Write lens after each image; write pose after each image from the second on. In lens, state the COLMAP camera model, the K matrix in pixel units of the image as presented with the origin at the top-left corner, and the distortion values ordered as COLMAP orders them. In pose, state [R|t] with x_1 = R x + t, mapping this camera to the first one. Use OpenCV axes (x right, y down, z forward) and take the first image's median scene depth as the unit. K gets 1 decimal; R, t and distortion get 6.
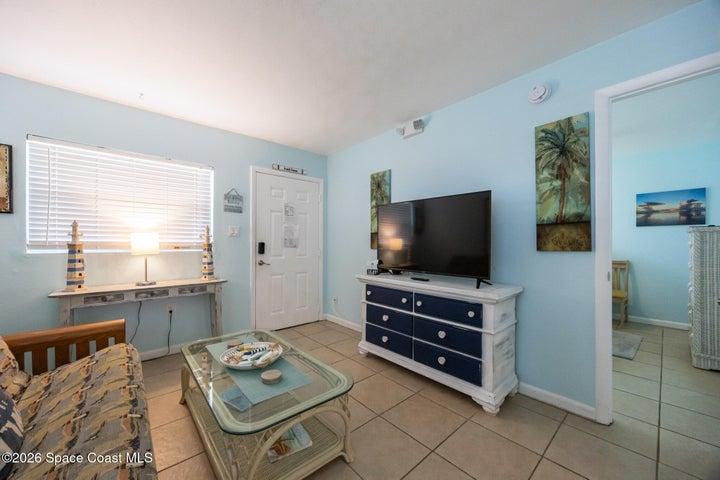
lens RADIAL K [[273.4, 0, 357.5], [0, 273.4, 244.0], [0, 0, 1]] dist [-0.001036, -0.000084]
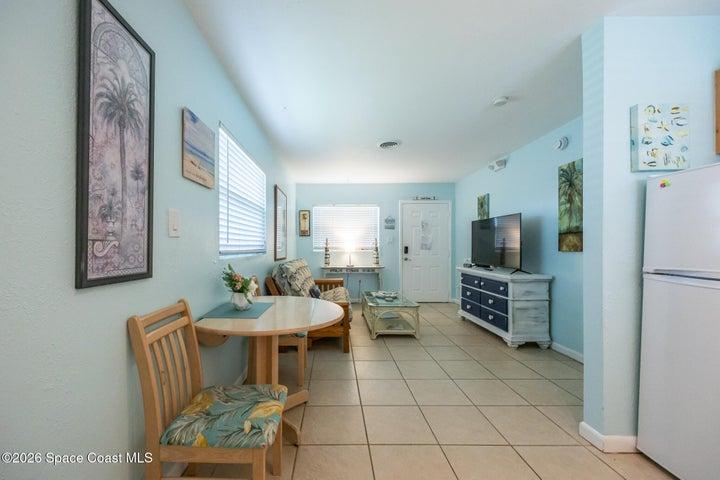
lens RADIAL K [[273.4, 0, 360.4], [0, 273.4, 245.2], [0, 0, 1]] dist [-0.001036, -0.000084]
pose [[0.809753, -0.007579, -0.586722, 0.629515], [0.002970, 0.999957, -0.008818, 0.001677], [0.586764, 0.005398, 0.809740, -0.789564]]
